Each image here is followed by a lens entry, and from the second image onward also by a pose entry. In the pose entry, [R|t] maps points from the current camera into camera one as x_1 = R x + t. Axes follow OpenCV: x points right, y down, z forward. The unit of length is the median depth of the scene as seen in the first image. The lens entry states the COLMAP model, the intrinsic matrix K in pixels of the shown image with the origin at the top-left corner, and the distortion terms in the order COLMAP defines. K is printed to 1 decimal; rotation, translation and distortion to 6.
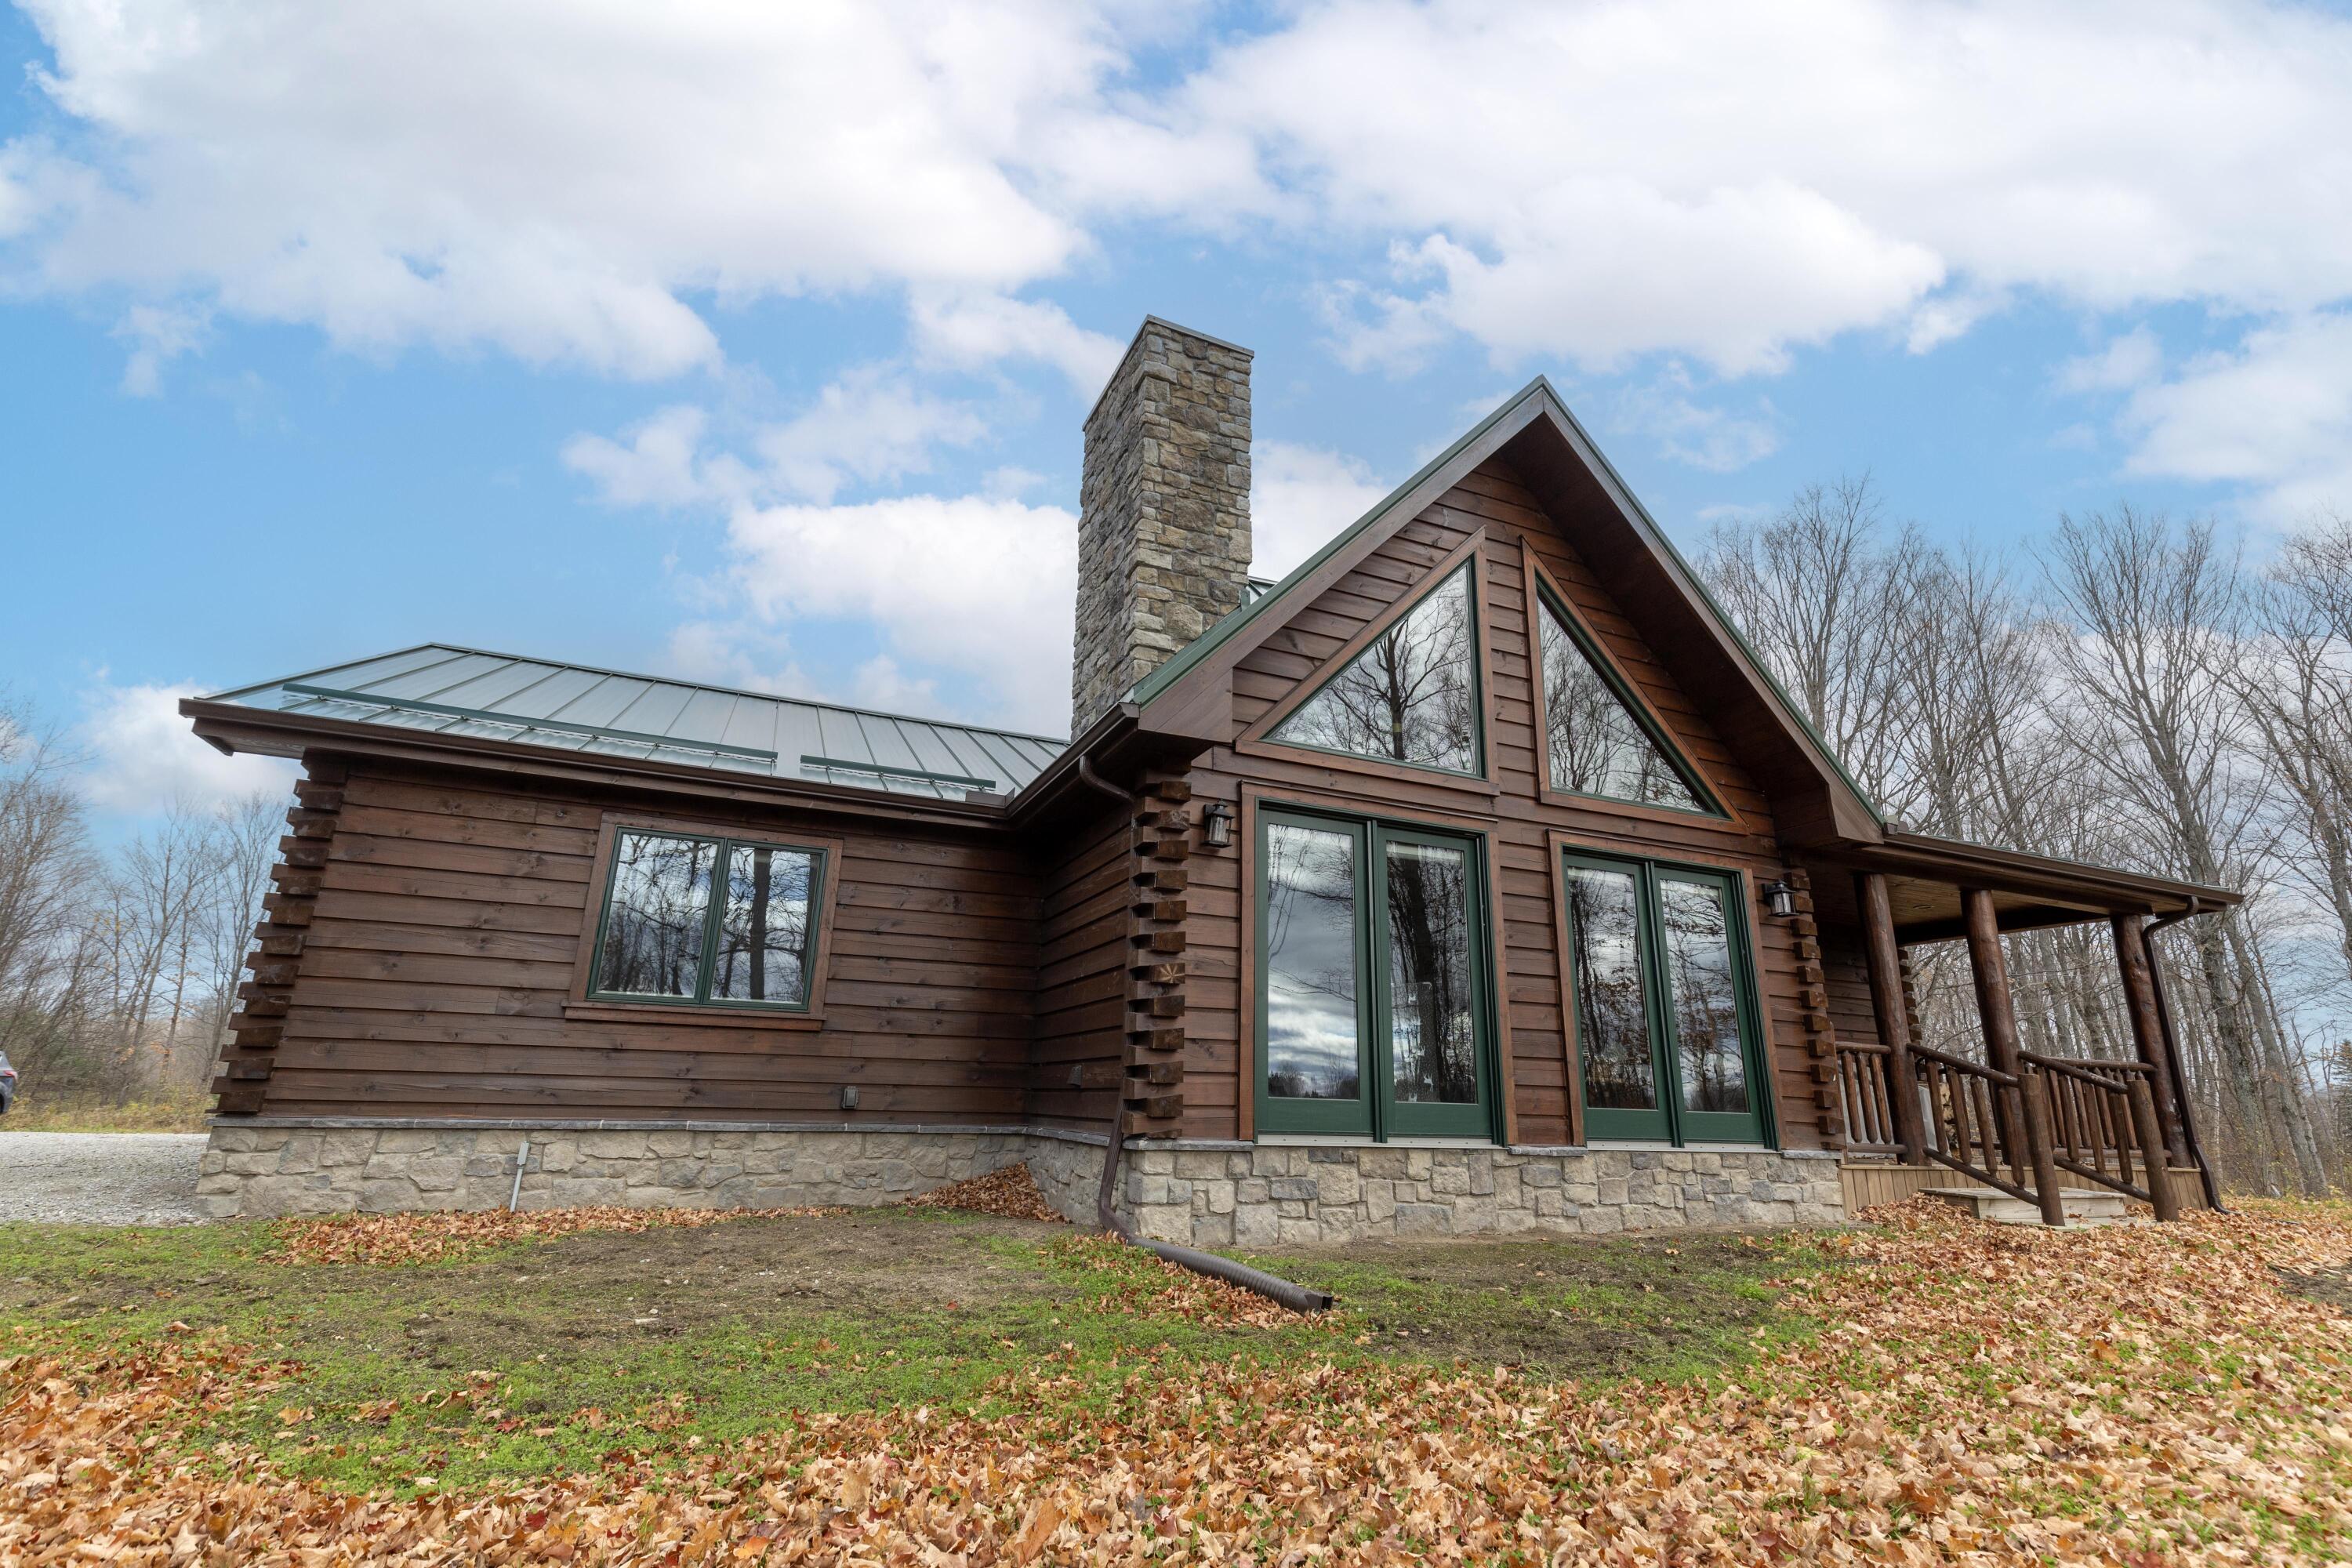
lens RADIAL K [[1054.2, 0, 1176.0], [0, 1054.2, 784.0], [0, 0, 1]] dist [0.013775, -0.000587]
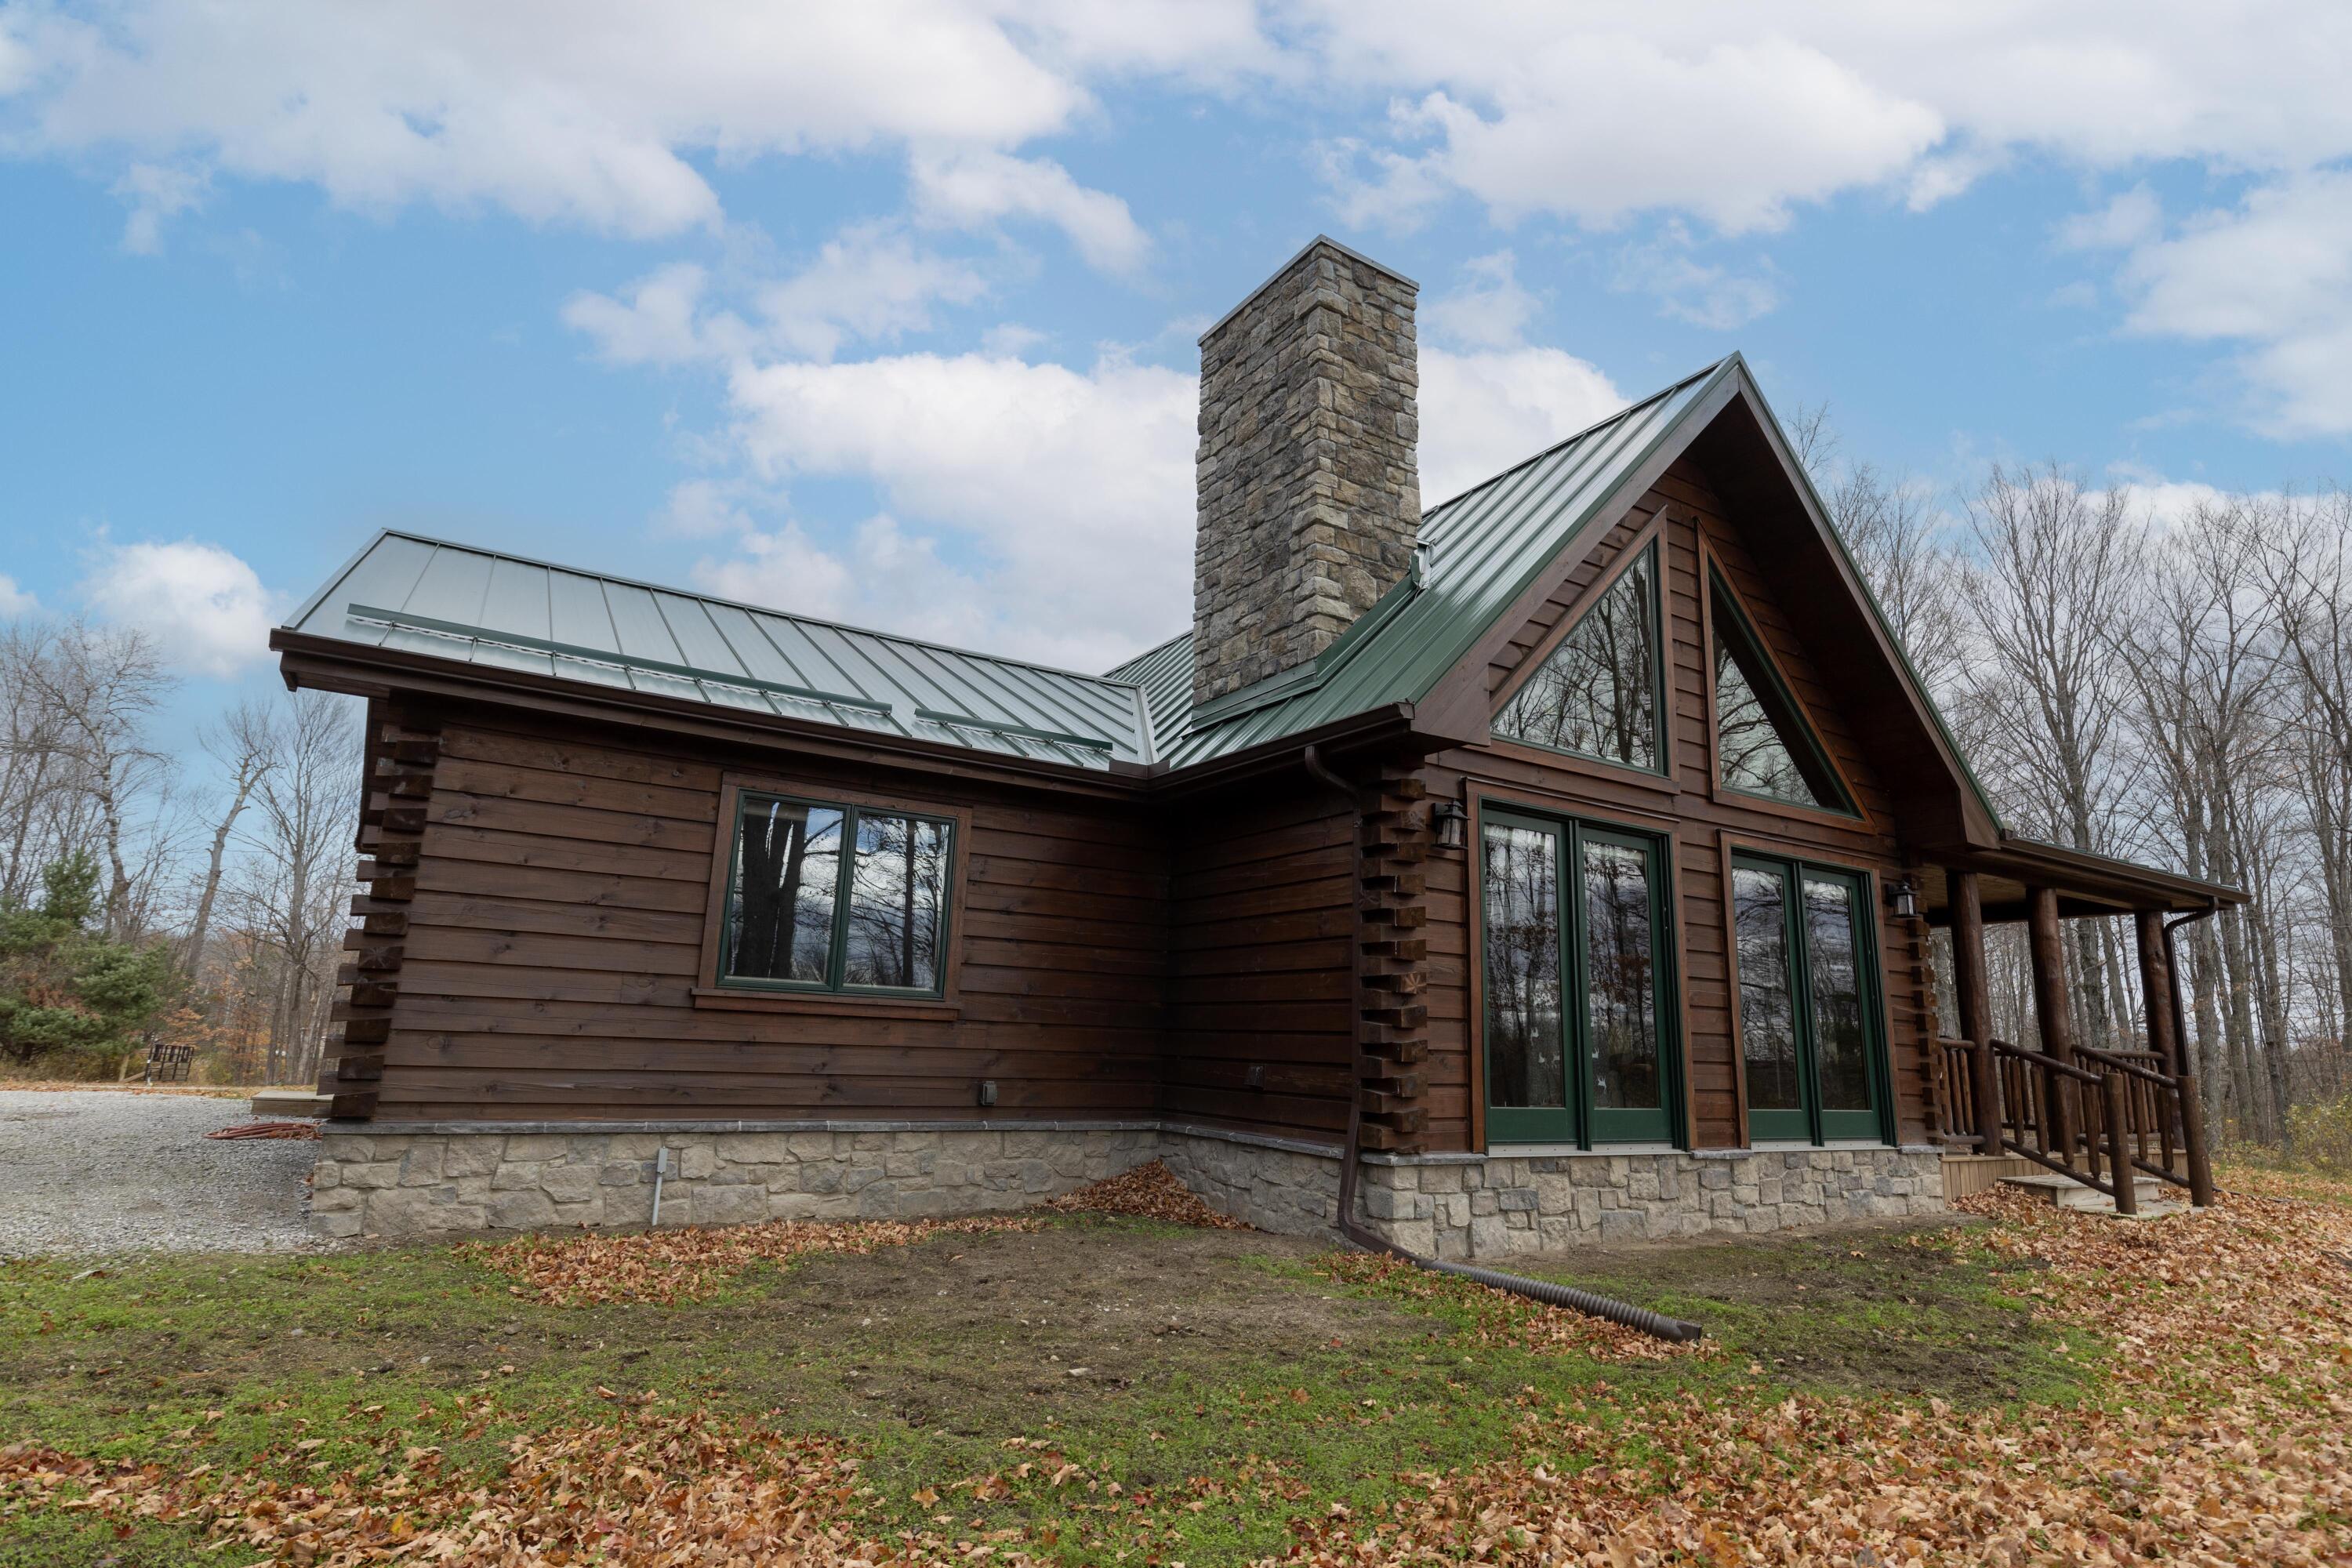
lens RADIAL K [[1200.2, 0, 1174.1], [0, 1200.2, 769.3], [0, 0, 1]] dist [0.003672, 0.000440]
pose [[0.988845, 0.042927, 0.142625, -0.327876], [-0.053271, 0.996158, 0.069513, -0.067108], [-0.139093, -0.076336, 0.987333, -0.028316]]
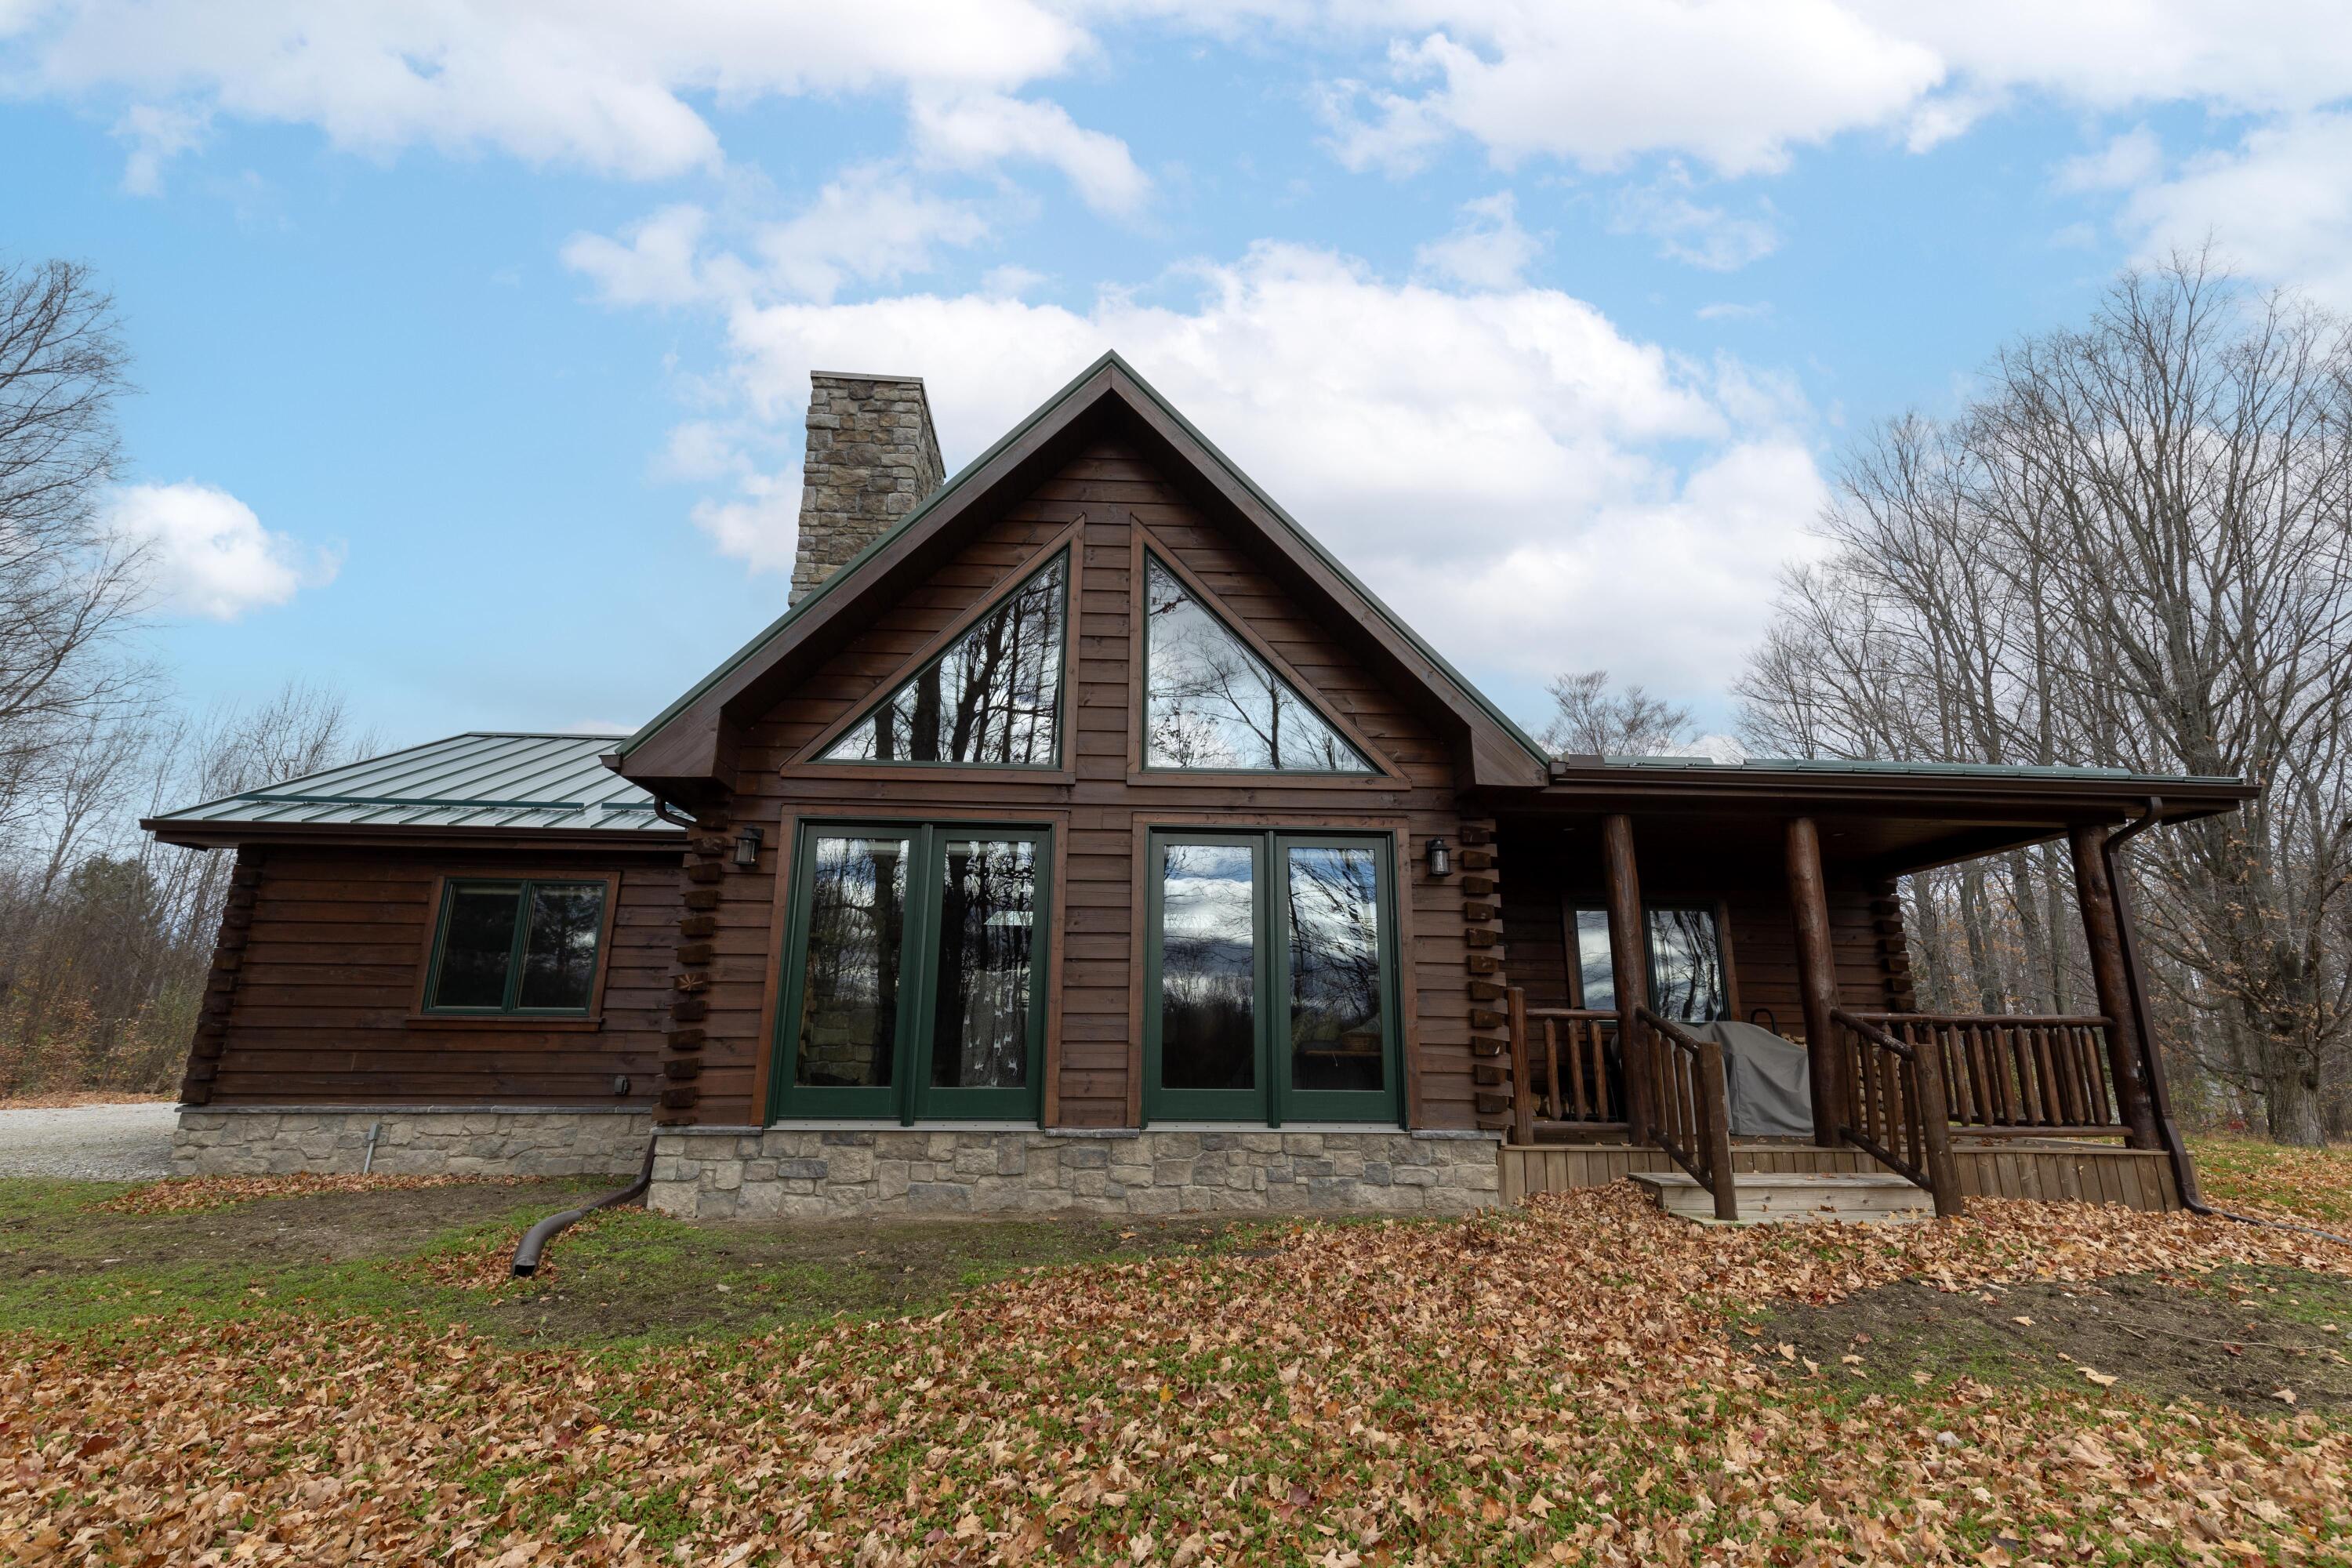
lens RADIAL K [[1041.4, 0, 1163.0], [0, 1041.4, 785.1], [0, 0, 1]] dist [0.014499, -0.000933]
pose [[0.941670, -0.100414, -0.321208, 0.737157], [0.111394, 0.993648, 0.015943, 0.005852], [0.317566, -0.050794, 0.946875, 0.084255]]
